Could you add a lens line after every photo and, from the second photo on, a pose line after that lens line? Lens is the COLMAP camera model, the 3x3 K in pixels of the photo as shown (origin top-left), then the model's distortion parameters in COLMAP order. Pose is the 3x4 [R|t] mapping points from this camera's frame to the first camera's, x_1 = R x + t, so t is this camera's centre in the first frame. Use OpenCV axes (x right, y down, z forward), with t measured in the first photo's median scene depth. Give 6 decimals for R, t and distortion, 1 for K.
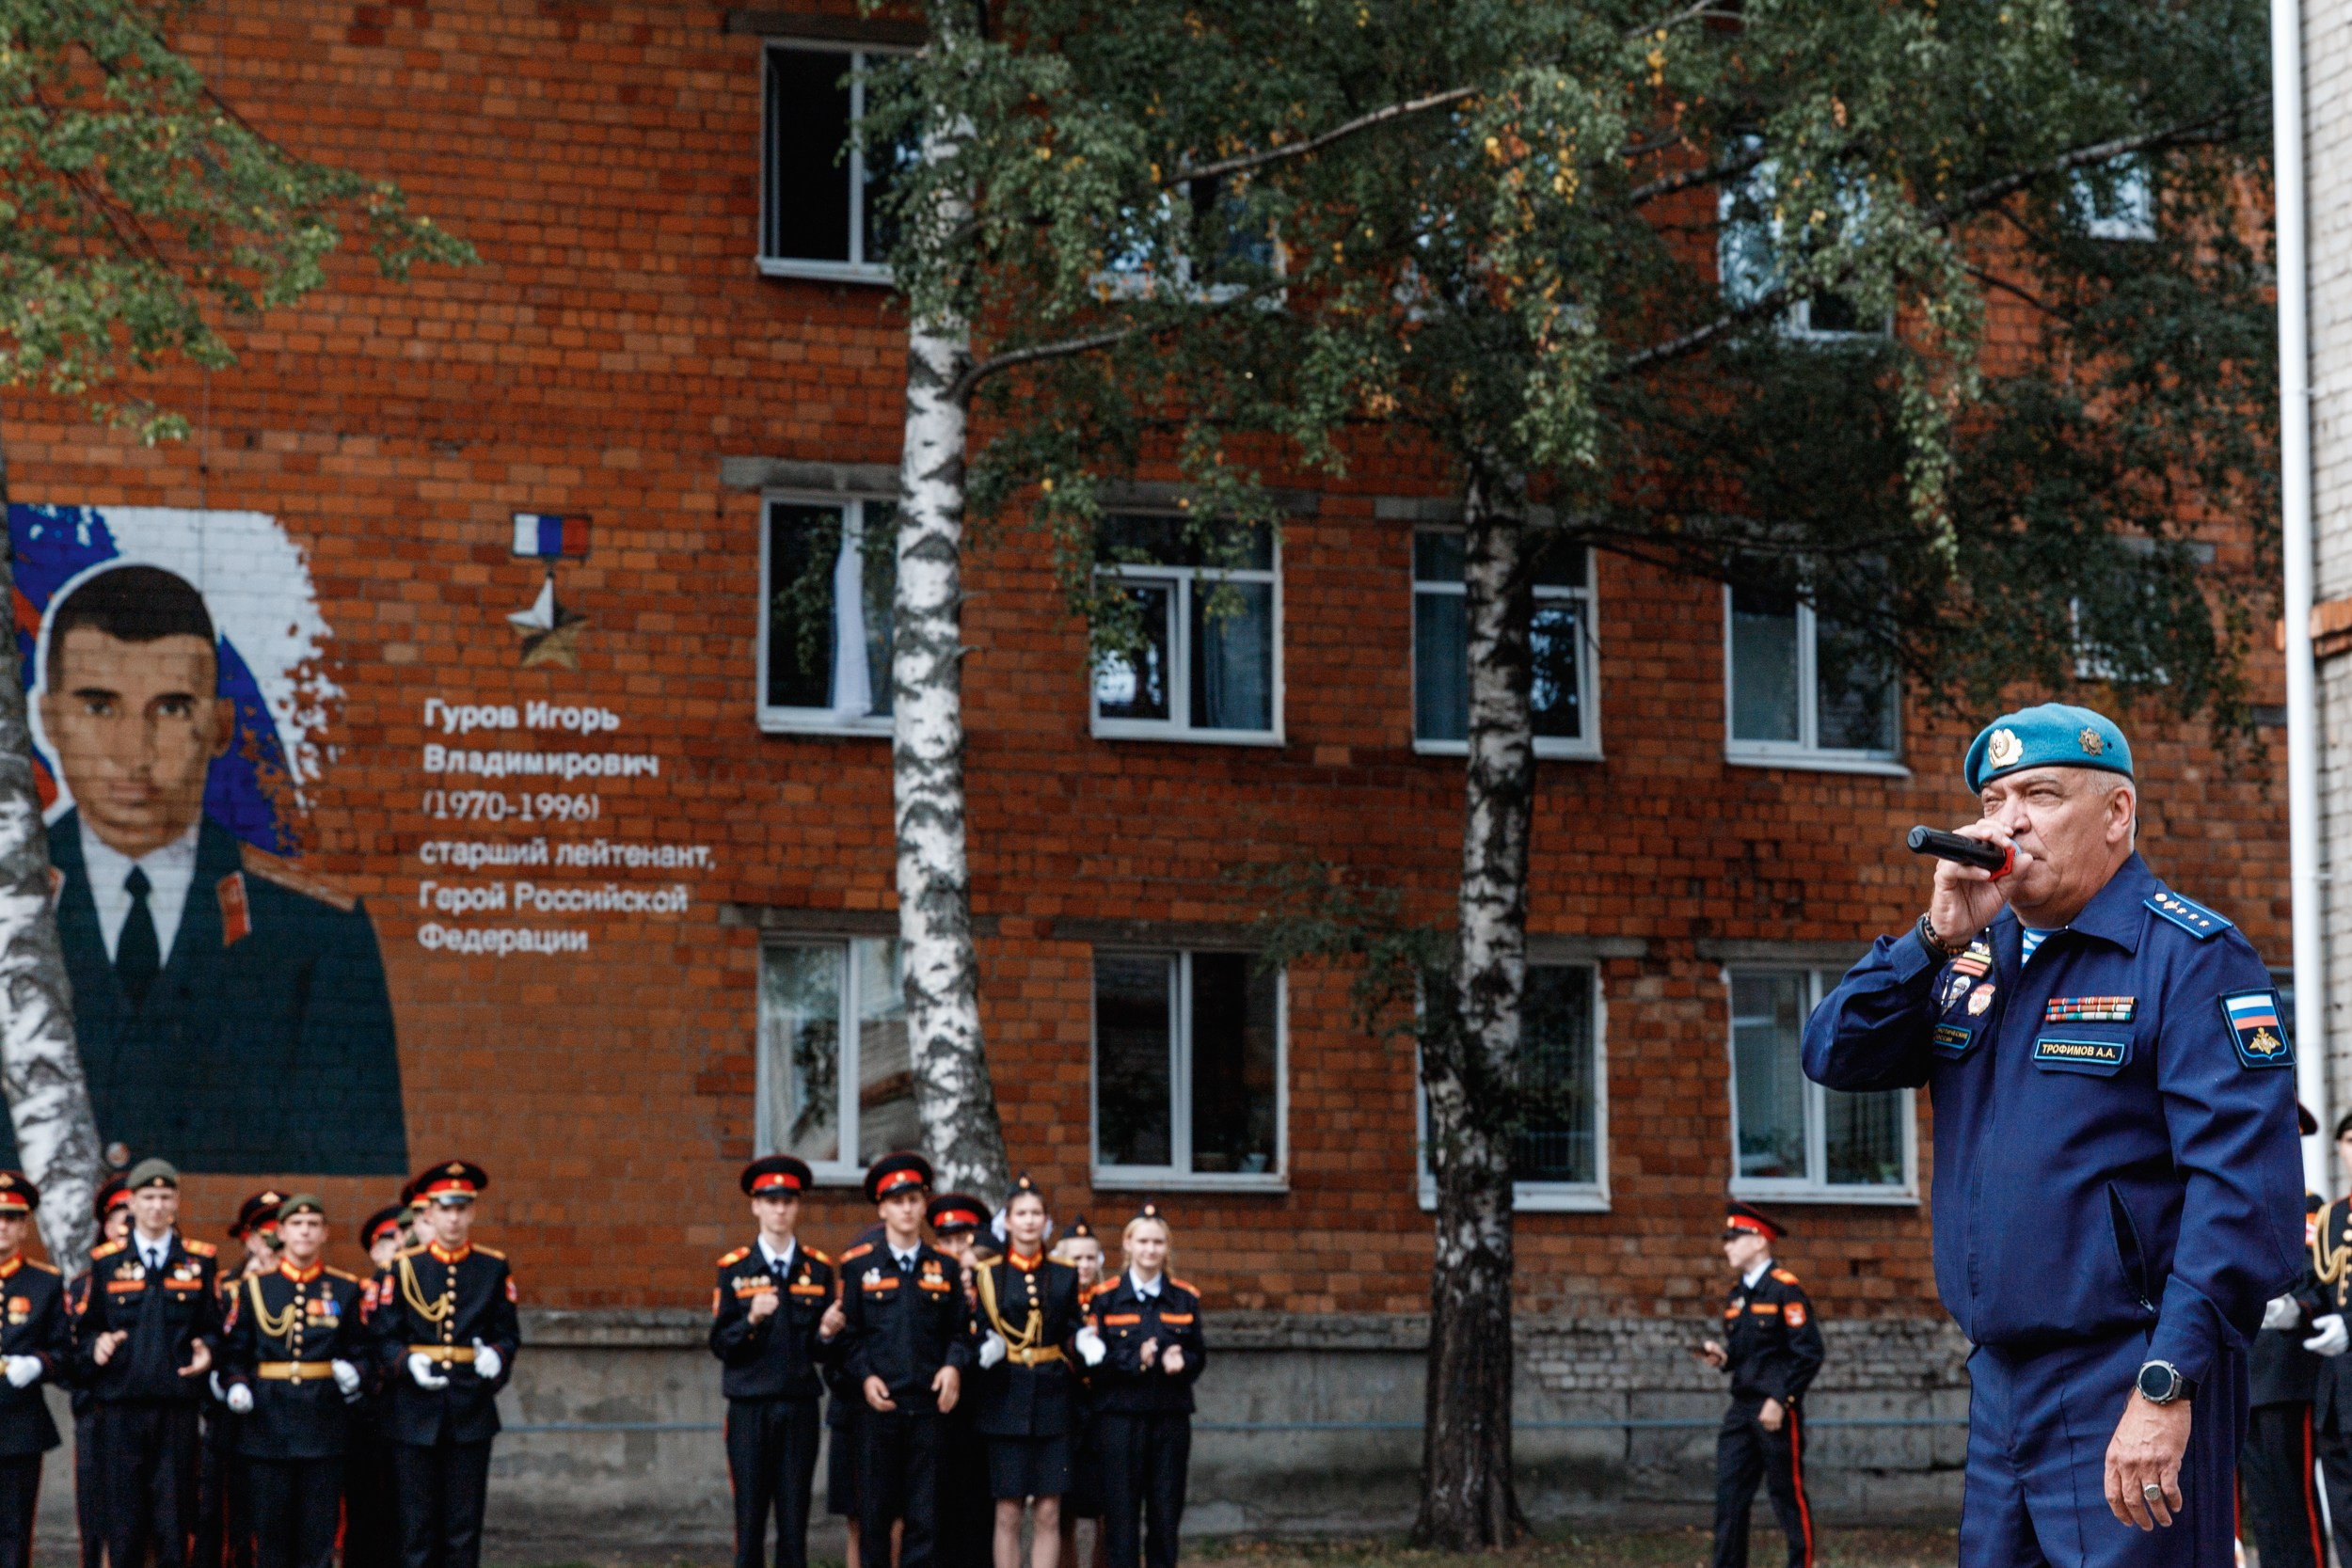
lens RADIAL K [[5117.5, 0, 1253.3], [0, 5117.5, 667.7], [0, 0, 1]] dist [0.023409, 0.000000]
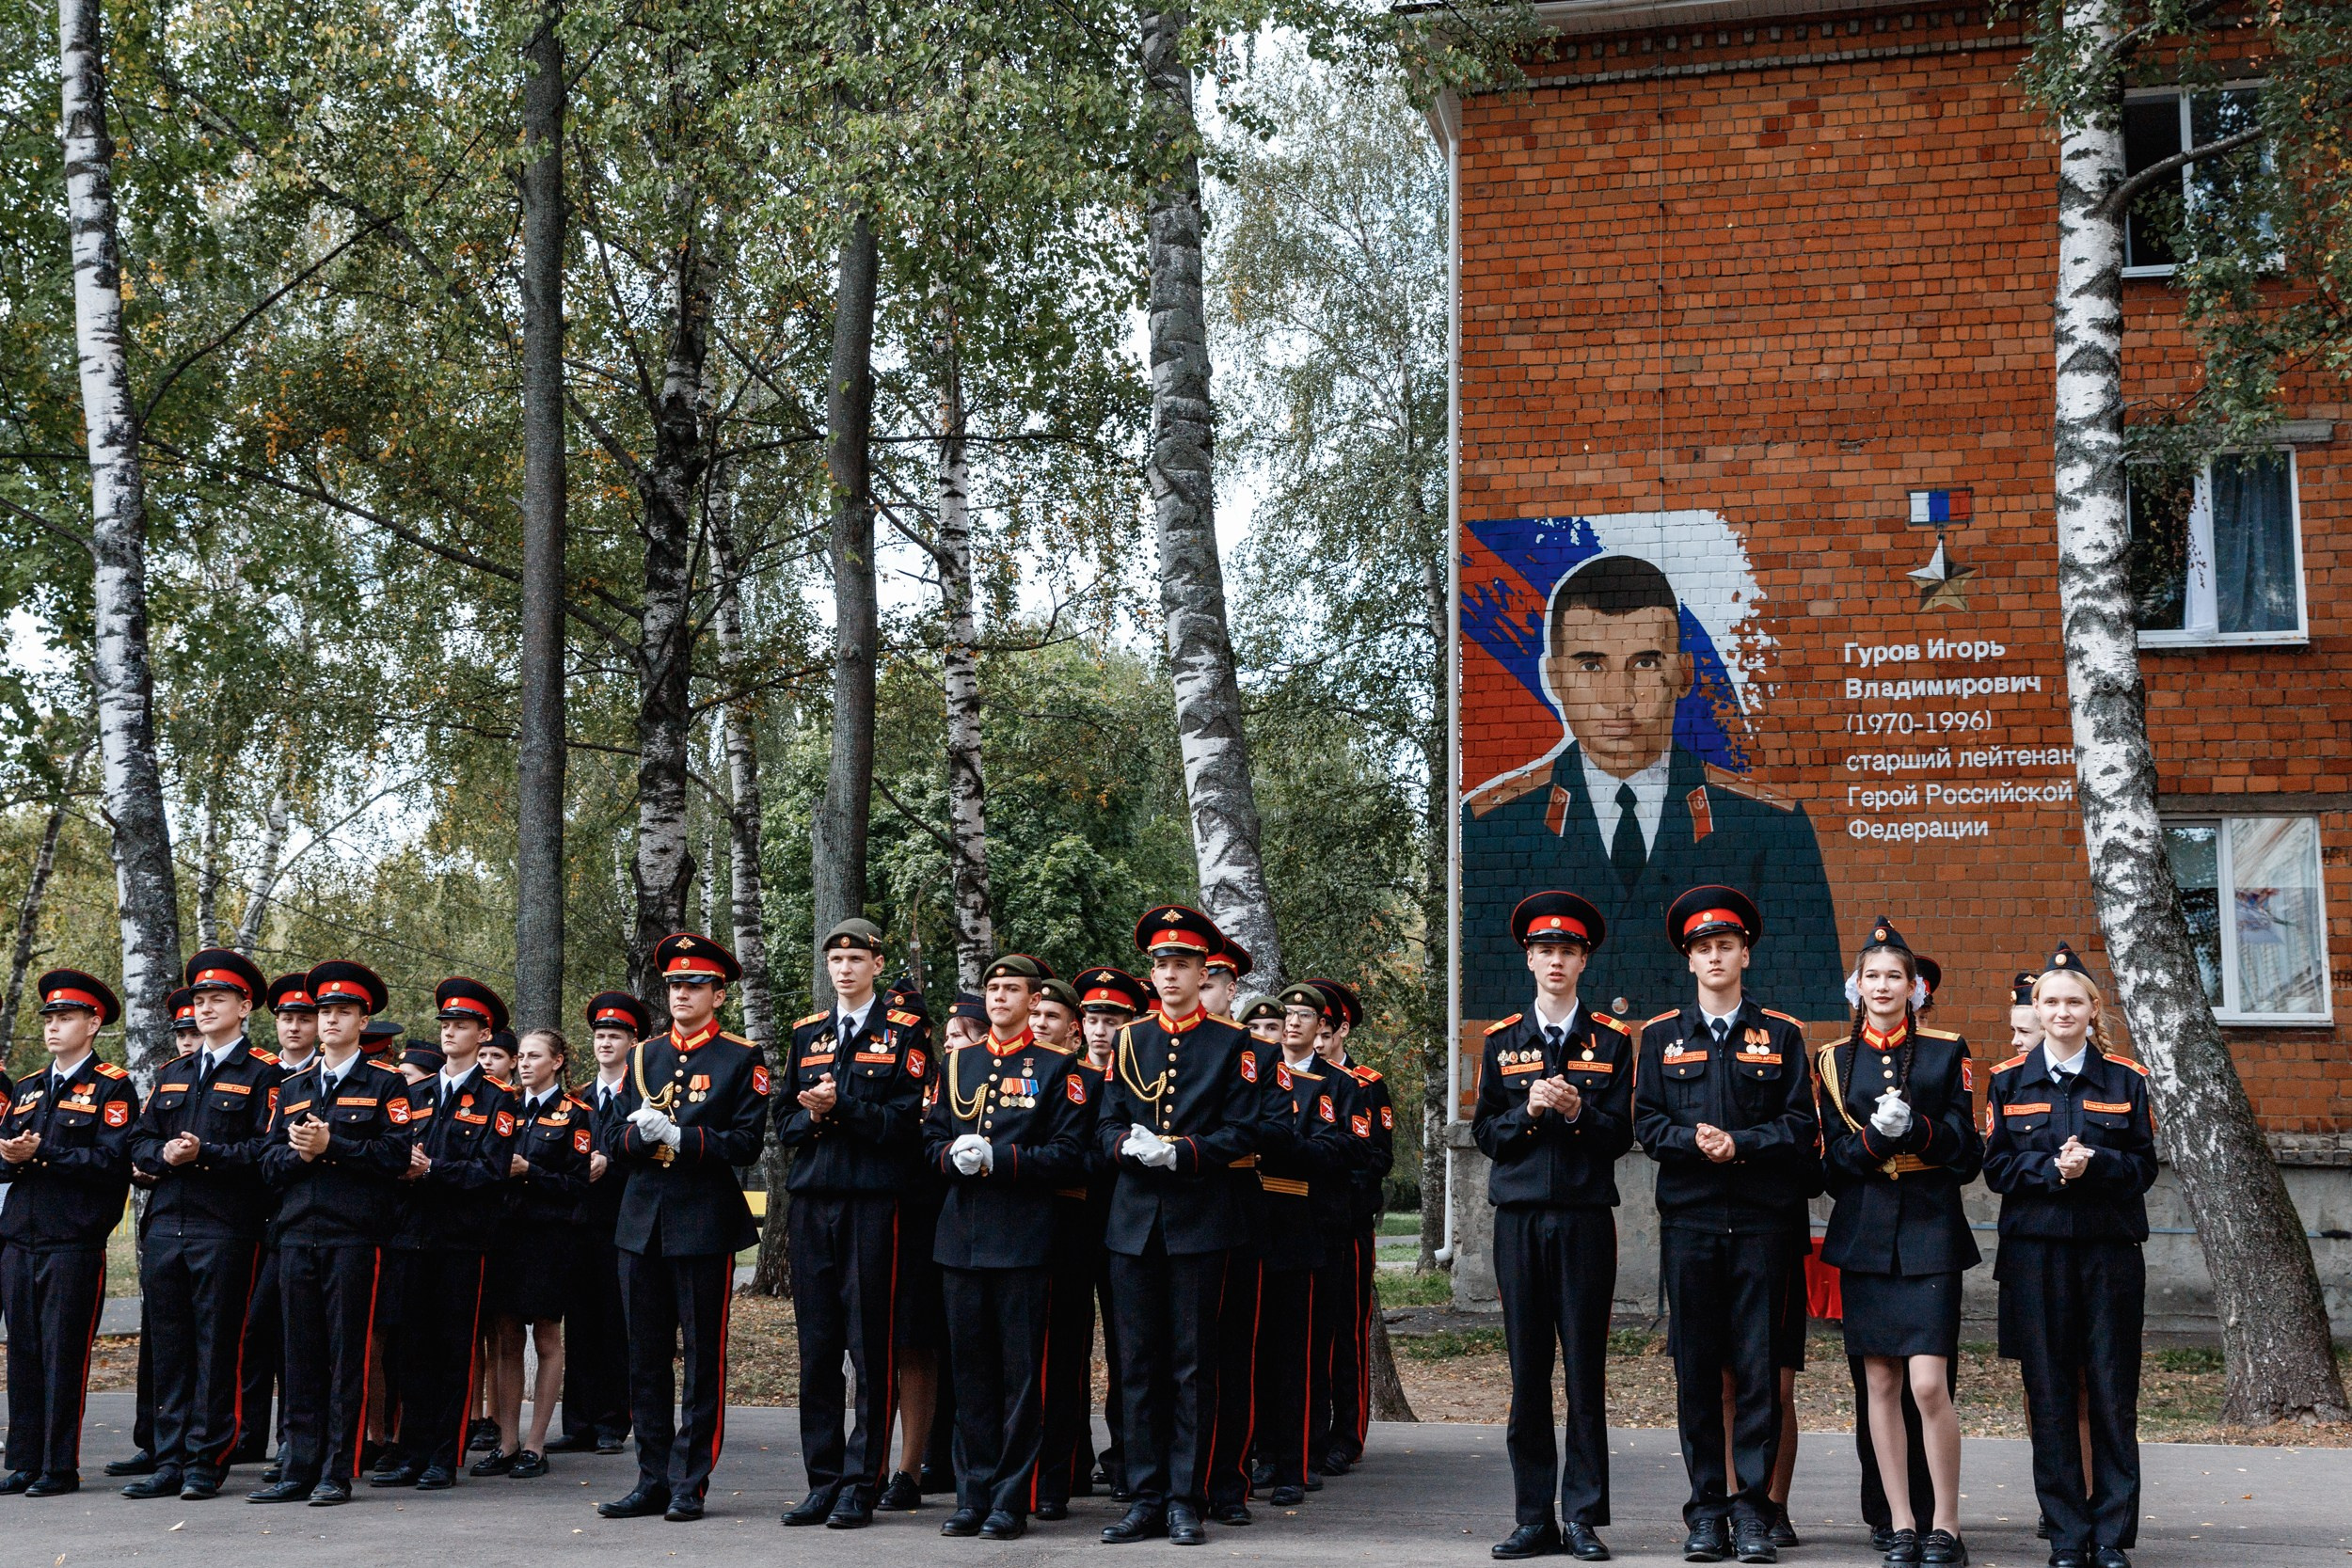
lens RADIAL K [[2773.2, 0, 1176.7], [0, 2773.2, 680.1], [0, 0, 1]] dist [0.037375, 0.000000]
pose [[0.862867, -0.074402, -0.499925, 0.038955], [0.053767, 0.997006, -0.055579, 0.044994], [0.502563, 0.021078, 0.864283, 0.326528]]
